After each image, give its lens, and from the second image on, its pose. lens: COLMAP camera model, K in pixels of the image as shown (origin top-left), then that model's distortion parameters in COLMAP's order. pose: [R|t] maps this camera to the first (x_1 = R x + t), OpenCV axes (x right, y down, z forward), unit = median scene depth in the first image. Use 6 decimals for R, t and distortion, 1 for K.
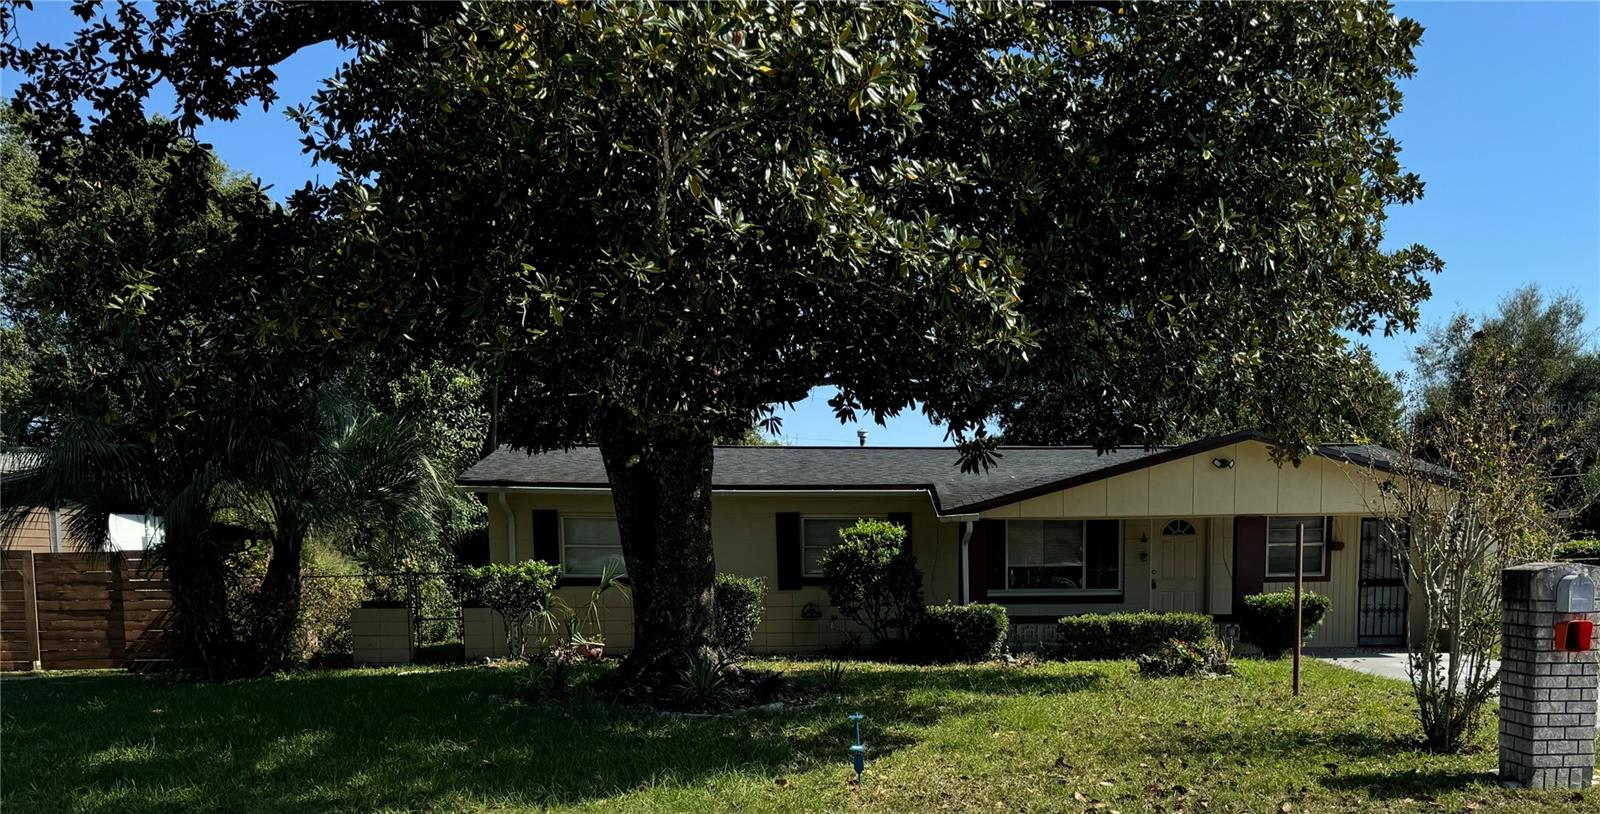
lens RADIAL K [[1286.0, 0, 946.4], [0, 1286.0, 678.5], [0, 0, 1]] dist [0.153491, -0.244005]
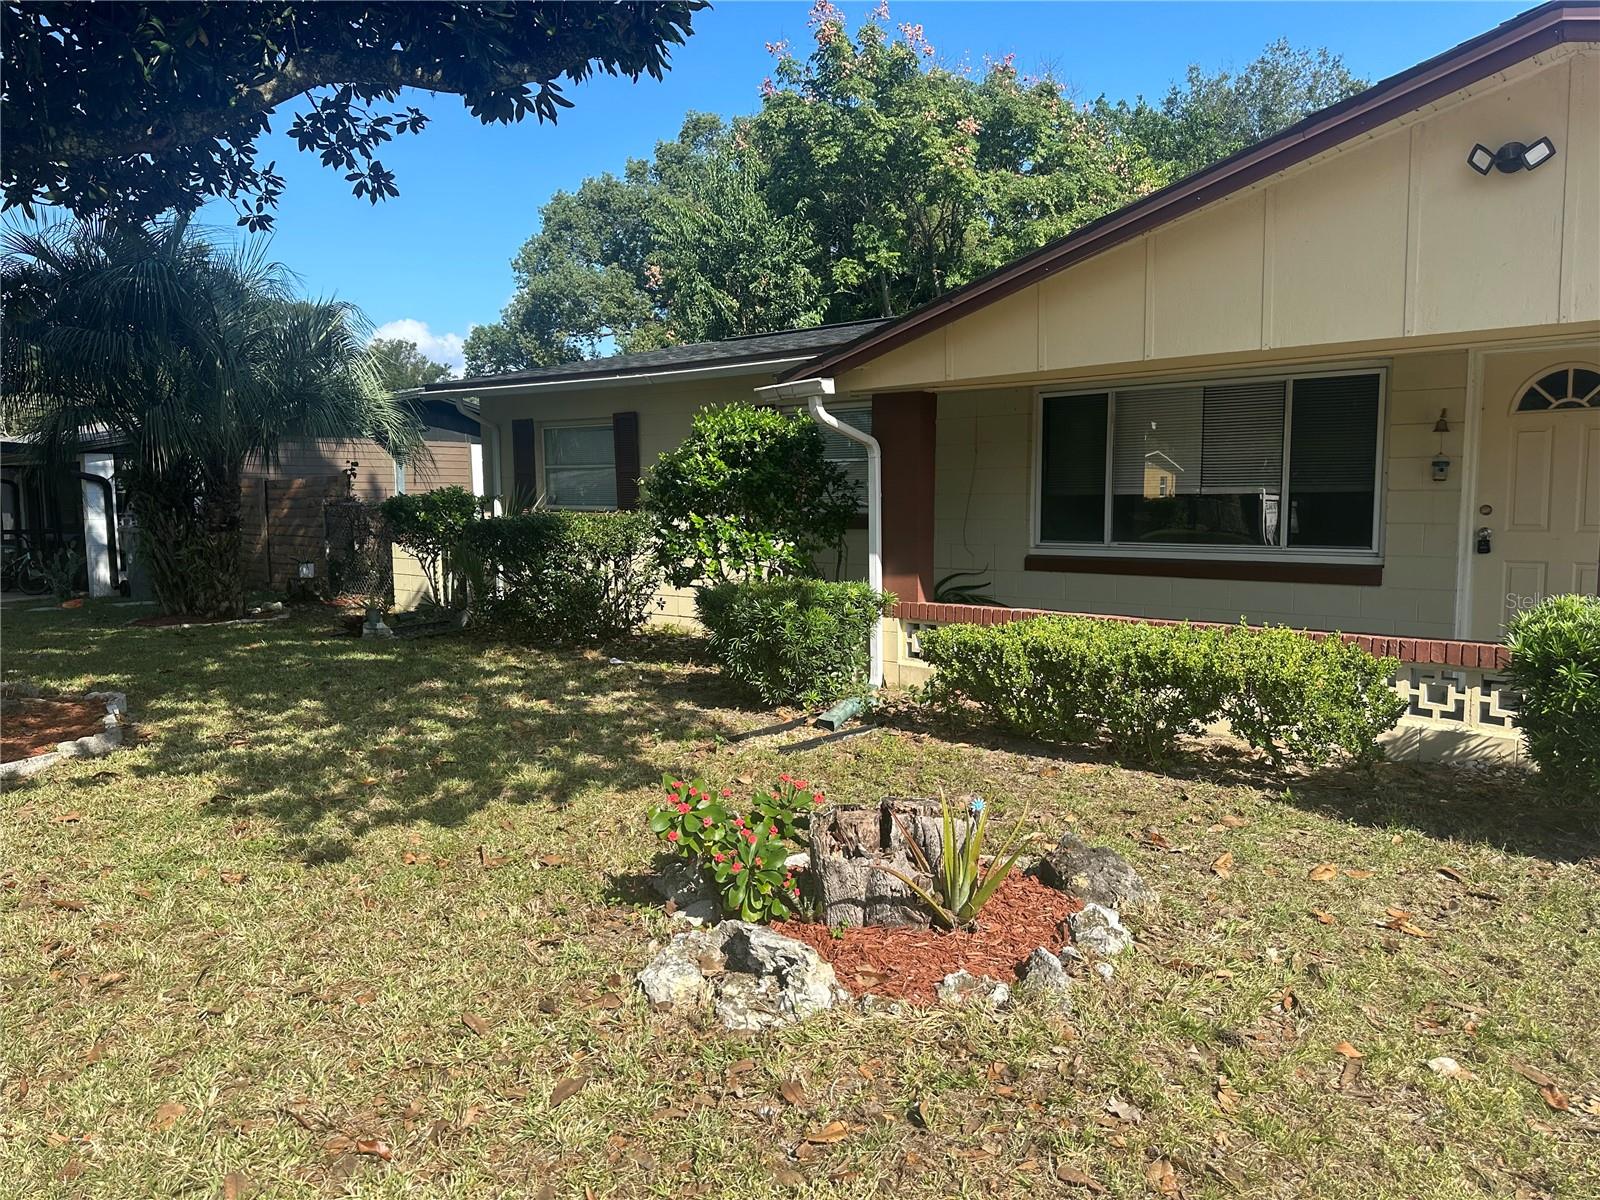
lens RADIAL K [[1104.7, 0, 800.0], [0, 1104.7, 600.0], [0, 0, 1]] dist [0.001735, 0.000529]
pose [[0.700551, 0.069416, -0.710218, 0.289244], [-0.063065, 0.997386, 0.035277, -0.062418], [0.710810, 0.020076, 0.703097, 0.716934]]
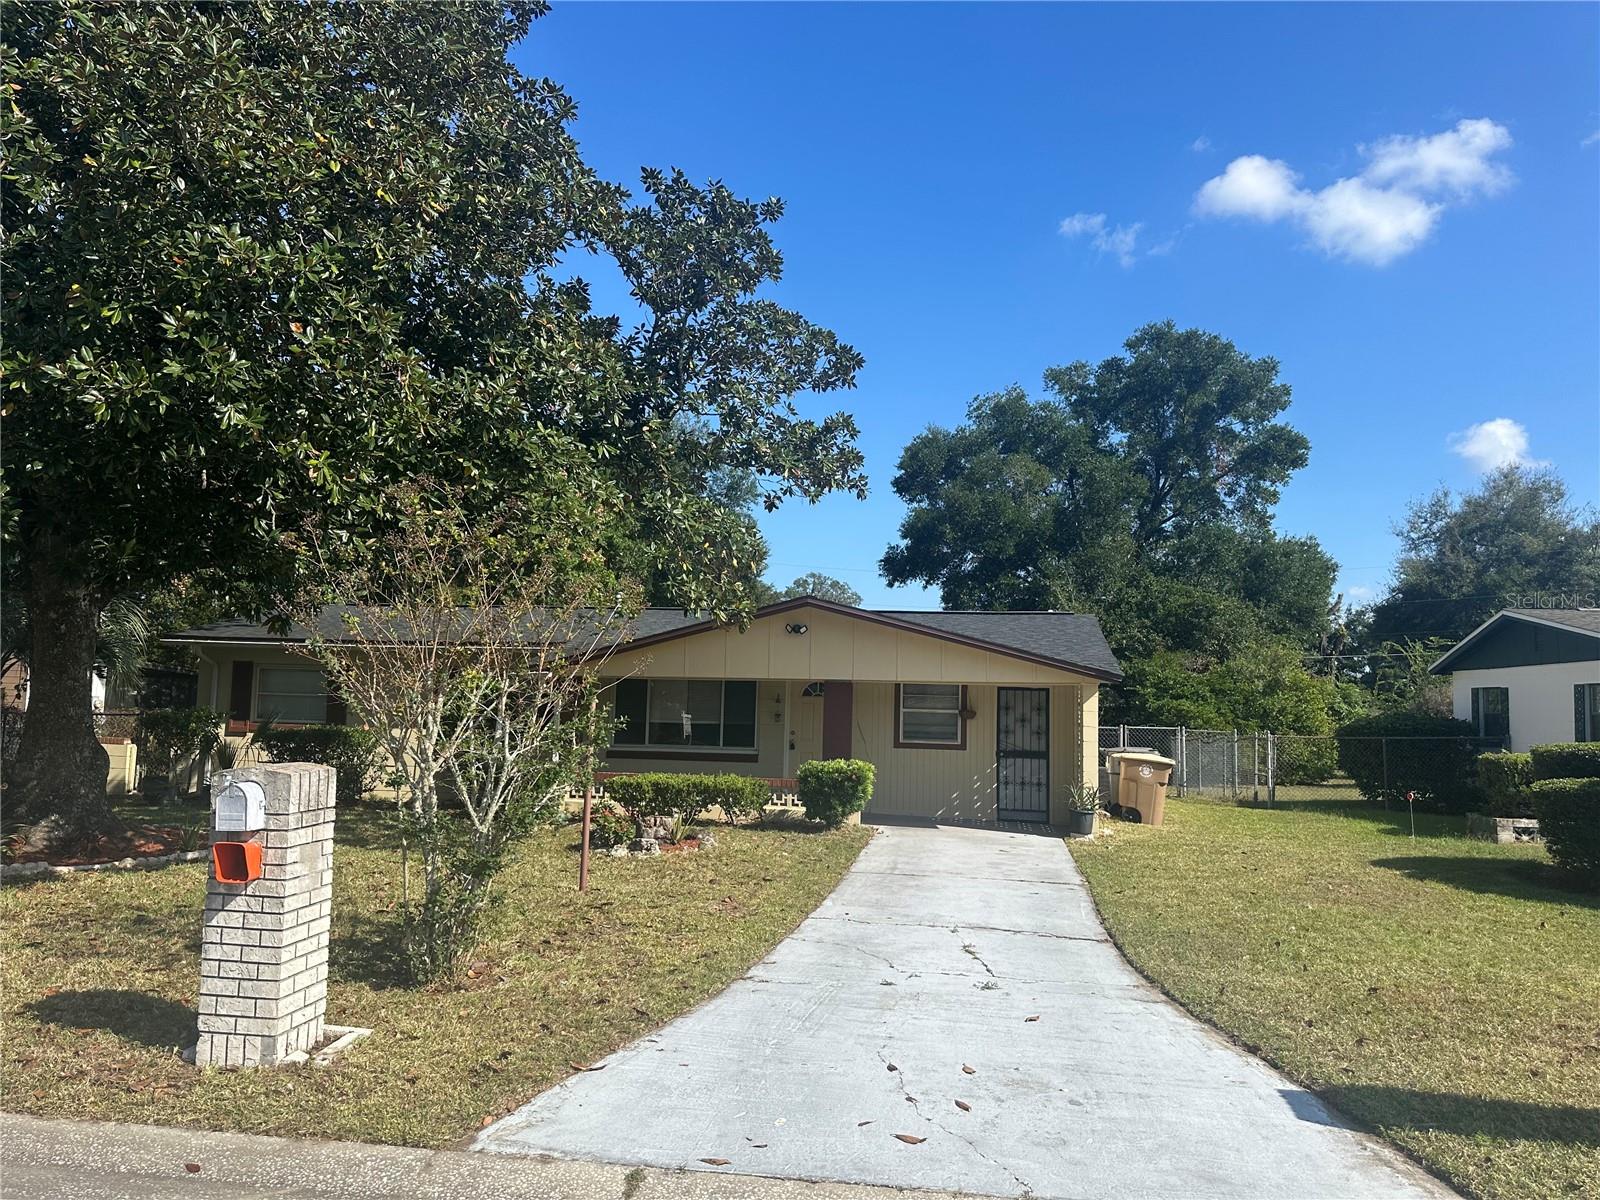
lens RADIAL K [[1112.1, 0, 803.4], [0, 1112.1, 611.0], [0, 0, 1]] dist [0.127992, -0.199993]
pose [[0.972070, 0.012306, -0.234367, 0.424051], [-0.052415, 0.984784, -0.165690, -0.037362], [0.228762, 0.173347, 0.957924, 0.179260]]
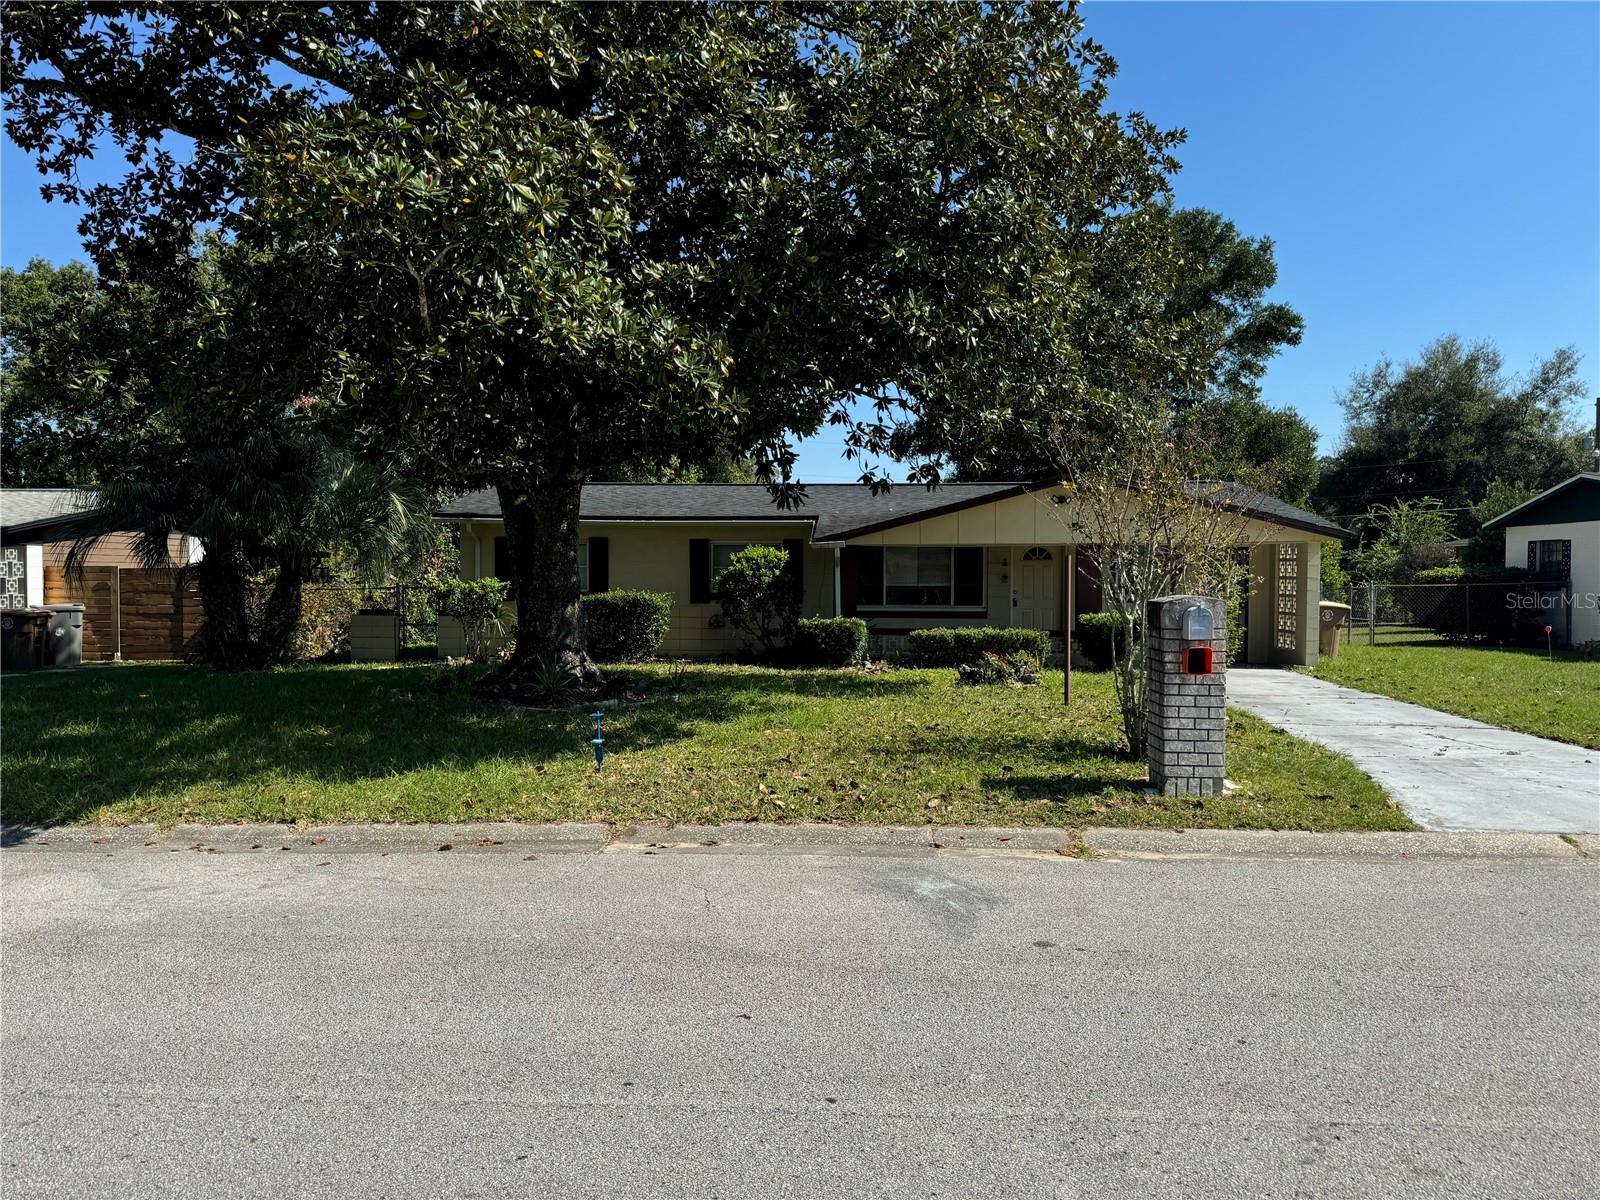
lens RADIAL K [[1110.1, 0, 800.0], [0, 1110.1, 600.0], [0, 0, 1]] dist [0.160925, -0.277071]
pose [[0.991113, 0.012454, -0.132439, 0.117663], [-0.021540, 0.997494, -0.067396, -0.005101], [0.131268, 0.069649, 0.988897, -0.004156]]
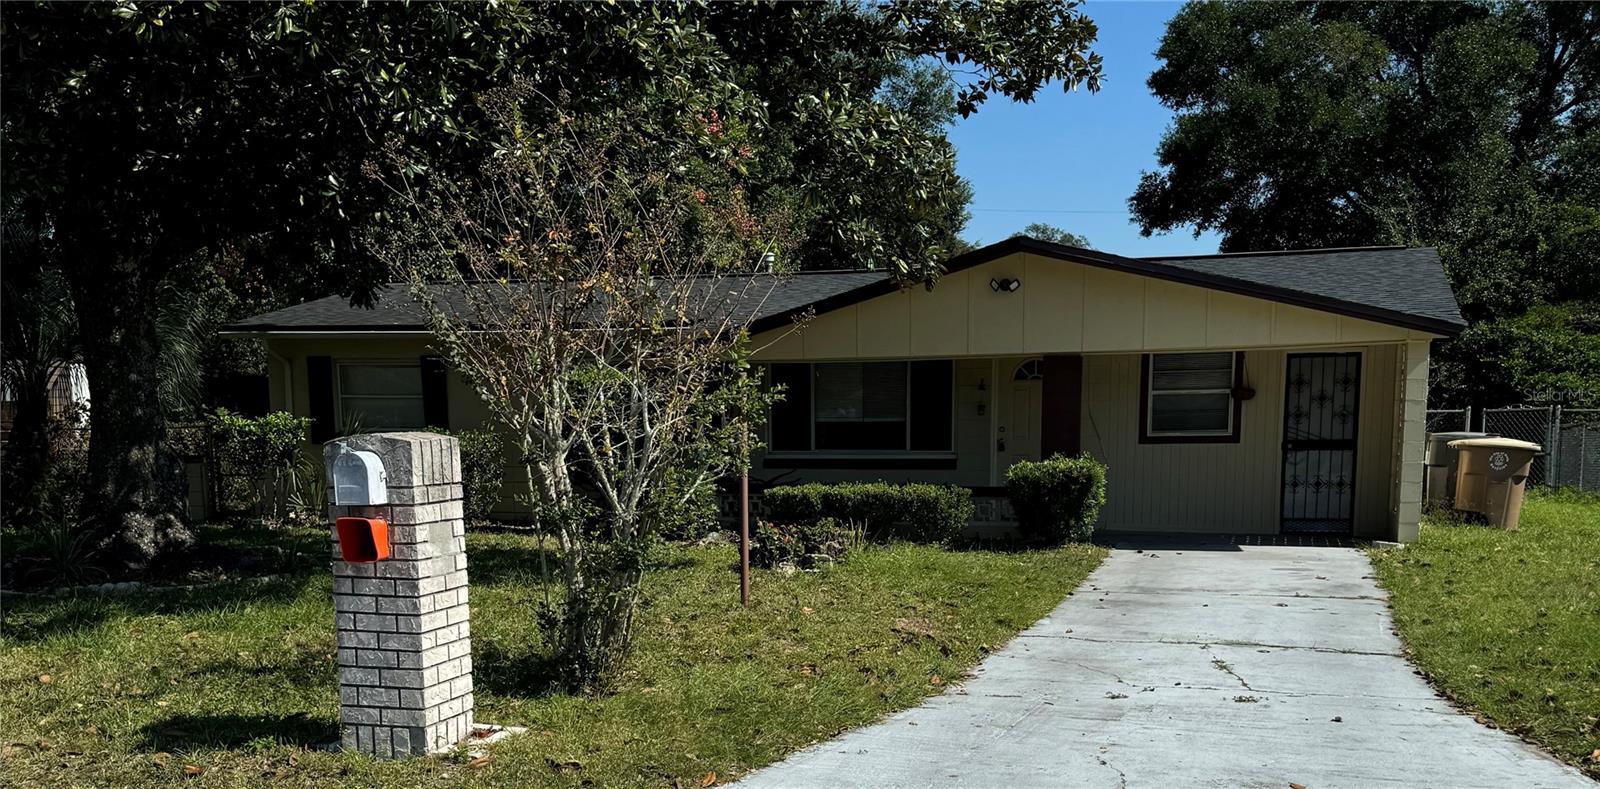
lens RADIAL K [[1480.6, 0, 800.9], [0, 1480.6, 606.4], [0, 0, 1]] dist [0.175131, -0.317583]
pose [[0.927952, 0.049226, -0.369435, 0.436131], [-0.033389, 0.998234, 0.049142, -0.019313], [0.371202, -0.033266, 0.927956, 0.153560]]
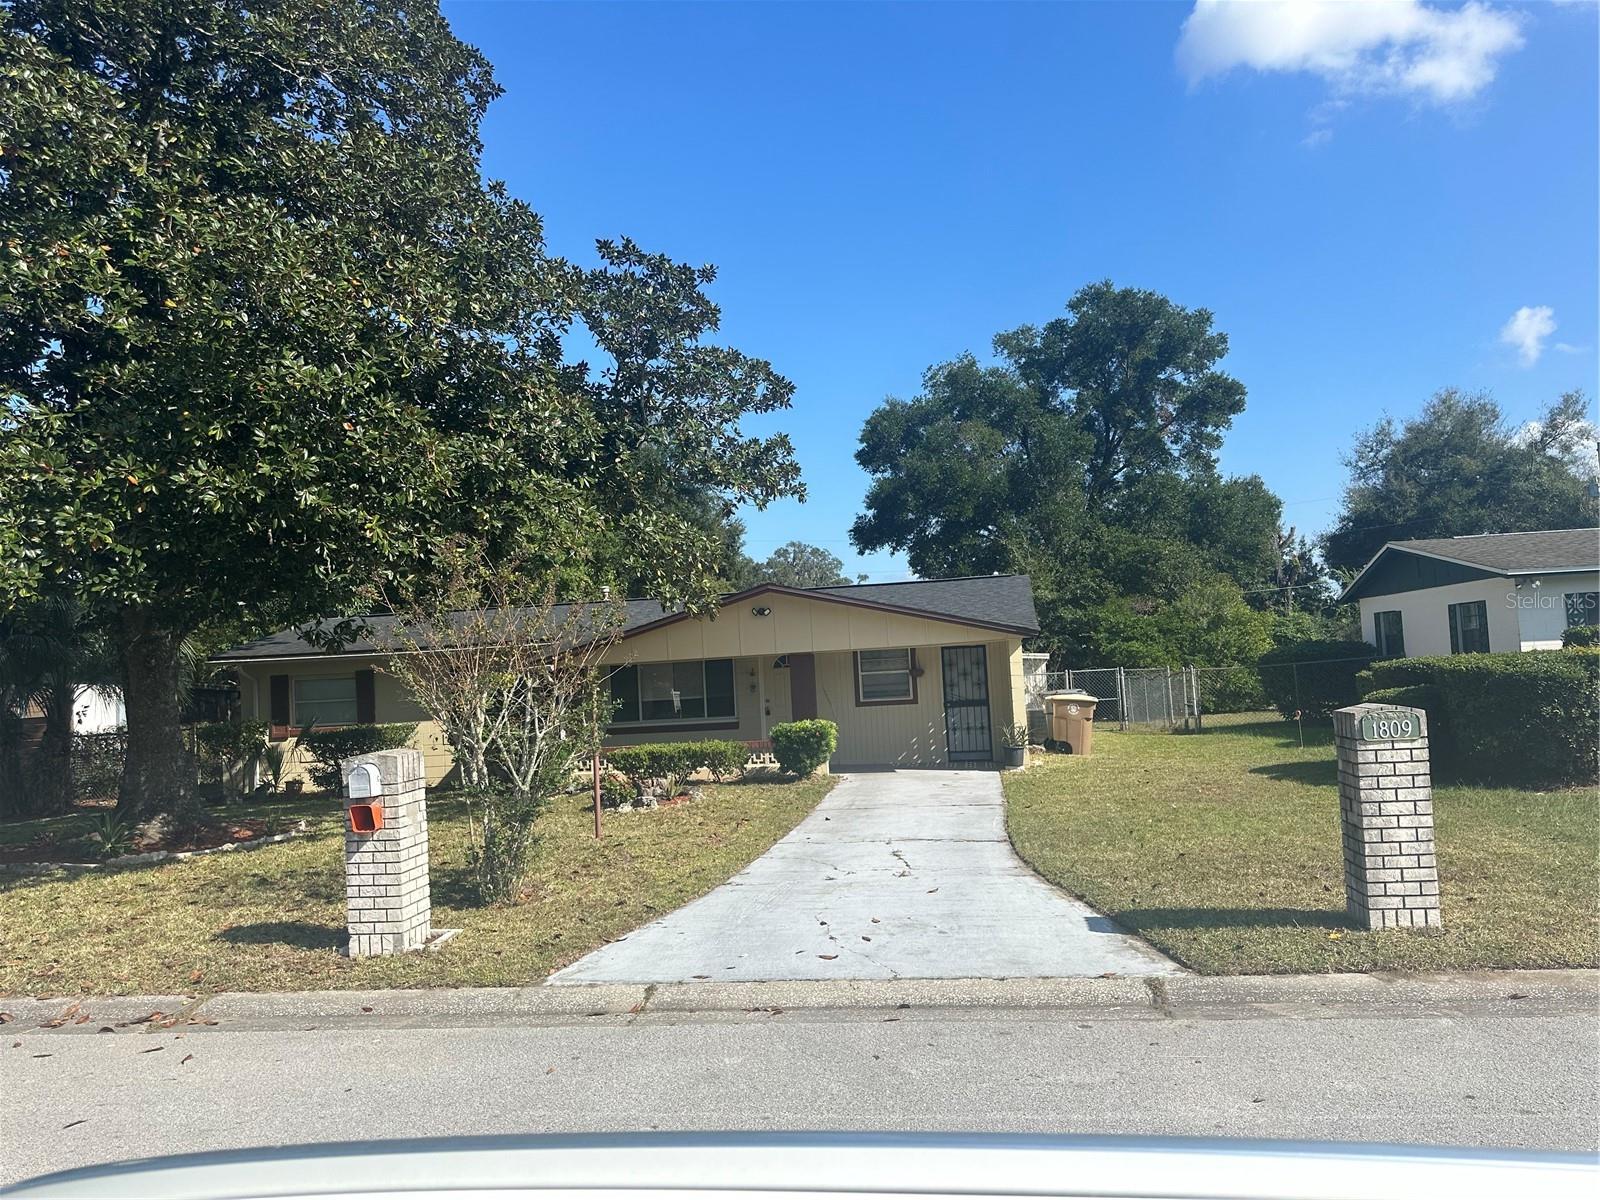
lens RADIAL K [[1111.0, 0, 798.8], [0, 1111.0, 607.6], [0, 0, 1]] dist [0.181499, -0.371352]
pose [[0.972231, -0.056832, -0.227016, 0.477572], [0.025363, 0.989939, -0.139202, -0.029368], [0.232643, 0.129578, 0.963891, 0.047757]]
